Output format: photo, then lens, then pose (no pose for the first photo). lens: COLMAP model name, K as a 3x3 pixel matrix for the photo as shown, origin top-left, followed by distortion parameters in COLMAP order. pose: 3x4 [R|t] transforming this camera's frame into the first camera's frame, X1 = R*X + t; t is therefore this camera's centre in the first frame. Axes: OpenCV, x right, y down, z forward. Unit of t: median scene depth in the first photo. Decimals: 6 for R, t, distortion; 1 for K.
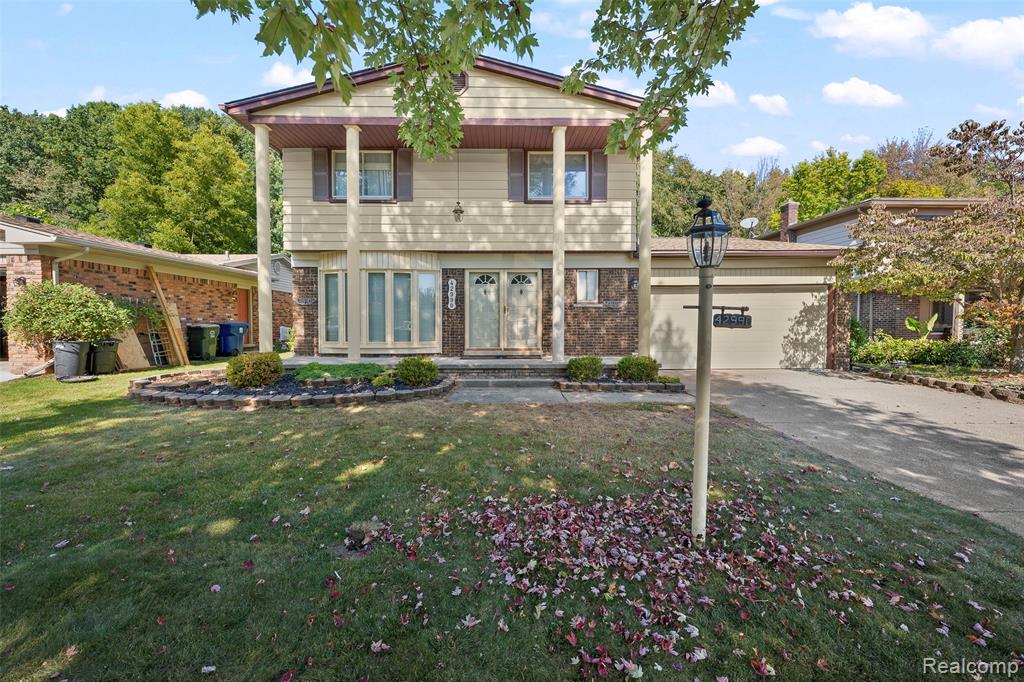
lens RADIAL K [[413.5, 0, 507.3], [0, 413.5, 337.1], [0, 0, 1]] dist [0.000415, 0.000454]
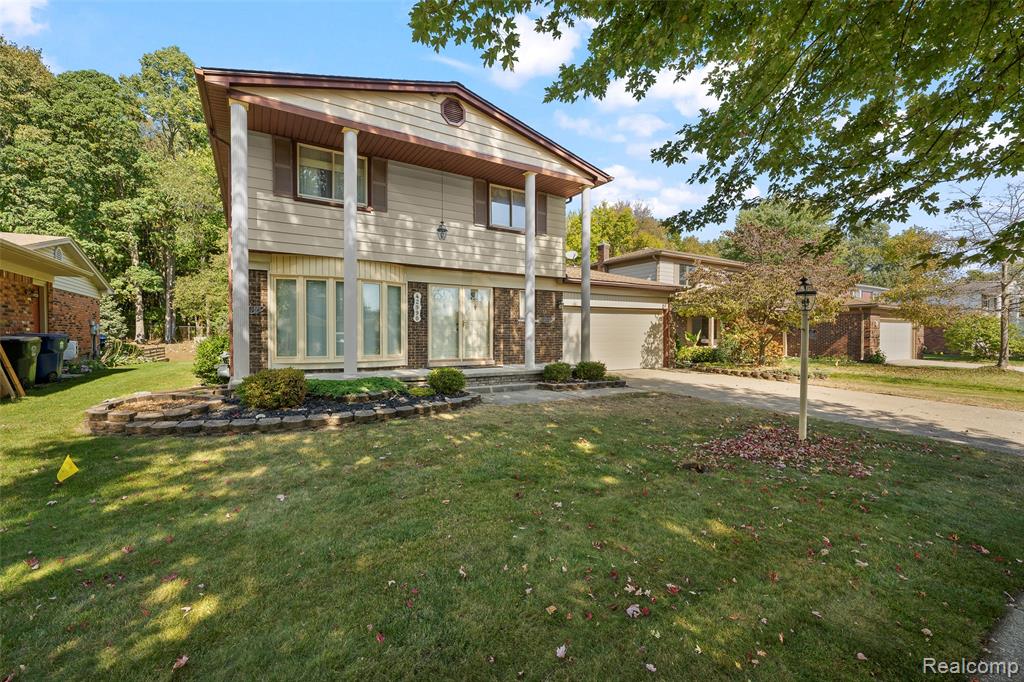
lens RADIAL K [[420.6, 0, 512.0], [0, 420.6, 341.0], [0, 0, 1]] dist [-0.001612, 0.000067]
pose [[0.863949, -0.004939, 0.503556, -0.454314], [0.015898, 0.999721, -0.017470, 0.001254], [-0.503329, 0.023099, 0.863786, -0.010953]]
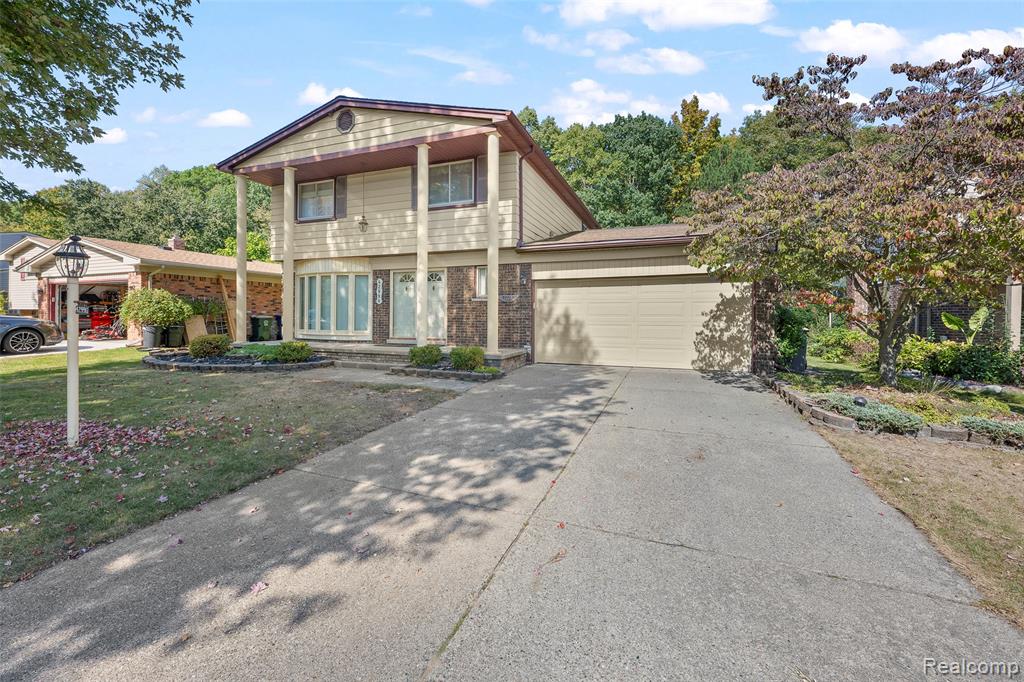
lens RADIAL K [[420.5, 0, 511.7], [0, 420.5, 322.3], [0, 0, 1]] dist [0.002445, 0.000285]
pose [[0.926704, 0.011371, -0.375619, 0.675613], [-0.020423, 0.999589, -0.020127, 0.001983], [0.375236, 0.026323, 0.926555, 0.022170]]
